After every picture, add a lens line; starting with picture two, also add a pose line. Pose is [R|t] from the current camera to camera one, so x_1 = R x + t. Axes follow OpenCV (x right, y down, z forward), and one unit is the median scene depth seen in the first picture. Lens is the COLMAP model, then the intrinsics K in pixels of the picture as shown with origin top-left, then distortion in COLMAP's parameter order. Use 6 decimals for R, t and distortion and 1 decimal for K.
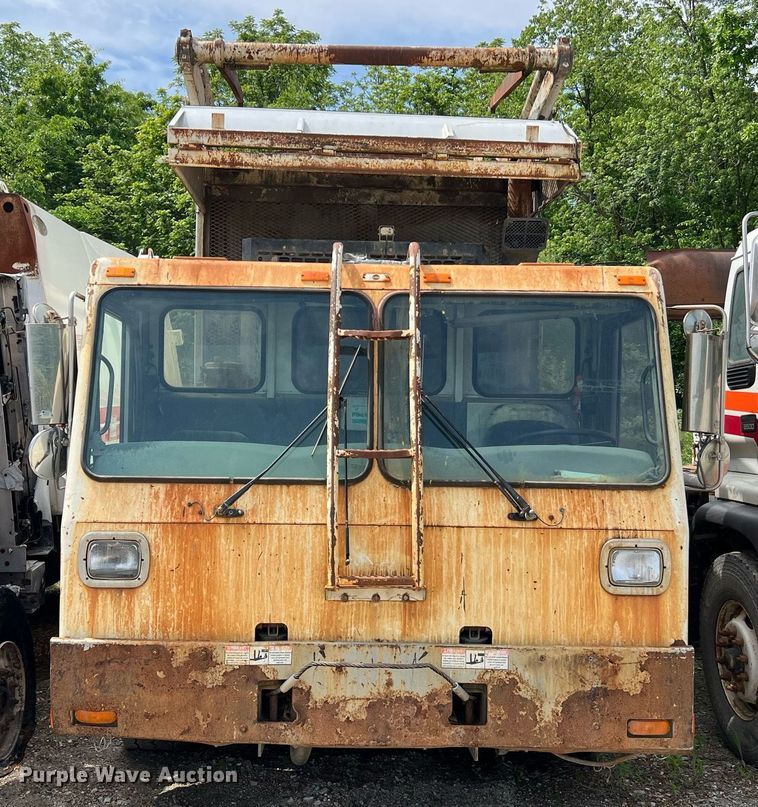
lens RADIAL K [[936.9, 0, 352.0], [0, 936.9, 416.5], [0, 0, 1]] dist [0.174578, -0.530132]
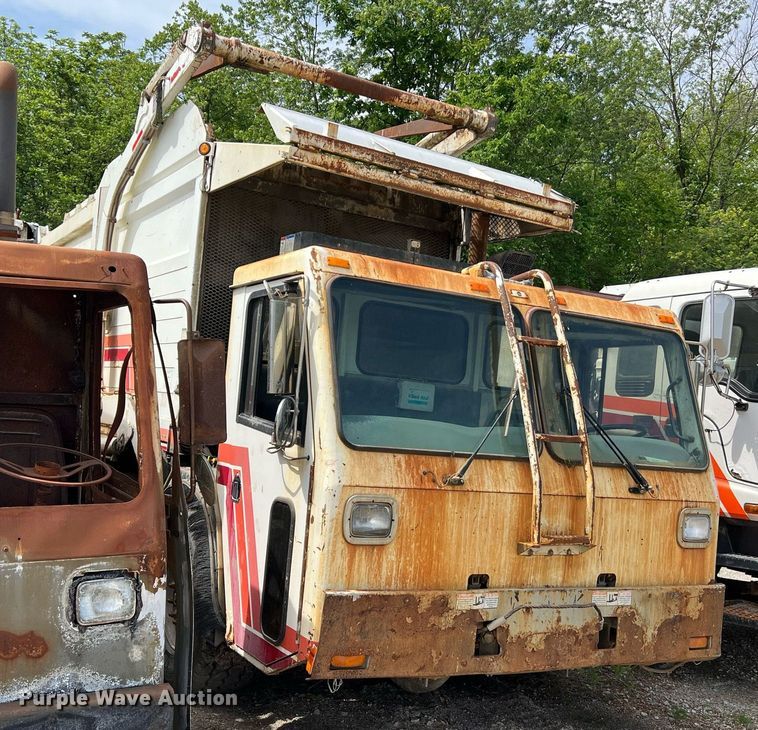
lens RADIAL K [[838.7, 0, 346.0], [0, 838.7, 375.7], [0, 0, 1]] dist [0.131269, -0.300083]
pose [[0.890213, 0.081559, 0.448184, -0.740799], [-0.078648, 0.996585, -0.025139, 0.006725], [-0.448704, -0.012870, 0.893588, 0.113598]]
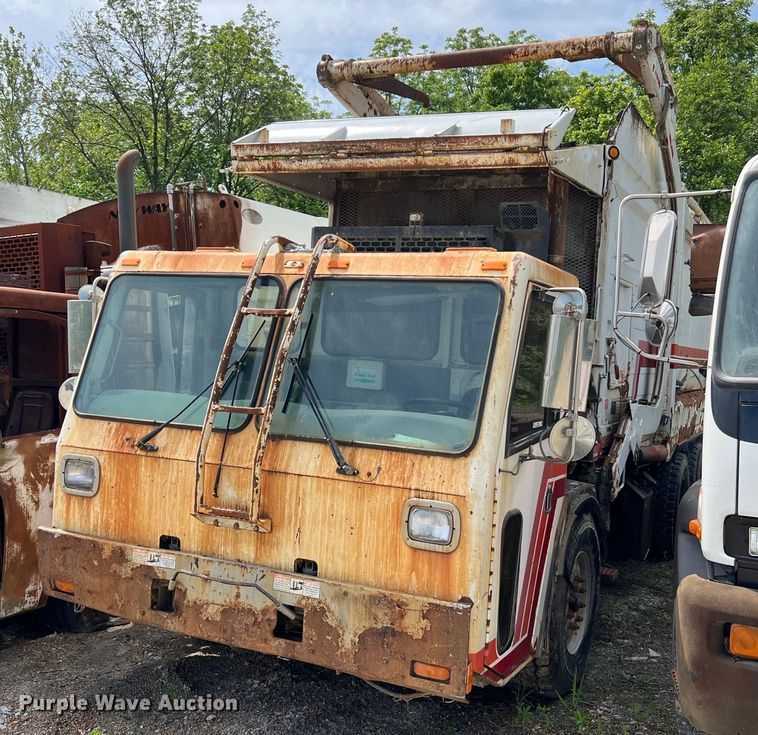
lens RADIAL K [[831.5, 0, 406.5], [0, 831.5, 368.5], [0, 0, 1]] dist [0.131167, -0.321491]
pose [[0.905239, 0.042485, -0.422774, 0.680746], [-0.038475, 0.999097, 0.018018, -0.042296], [0.423158, -0.000044, 0.906056, 0.097153]]
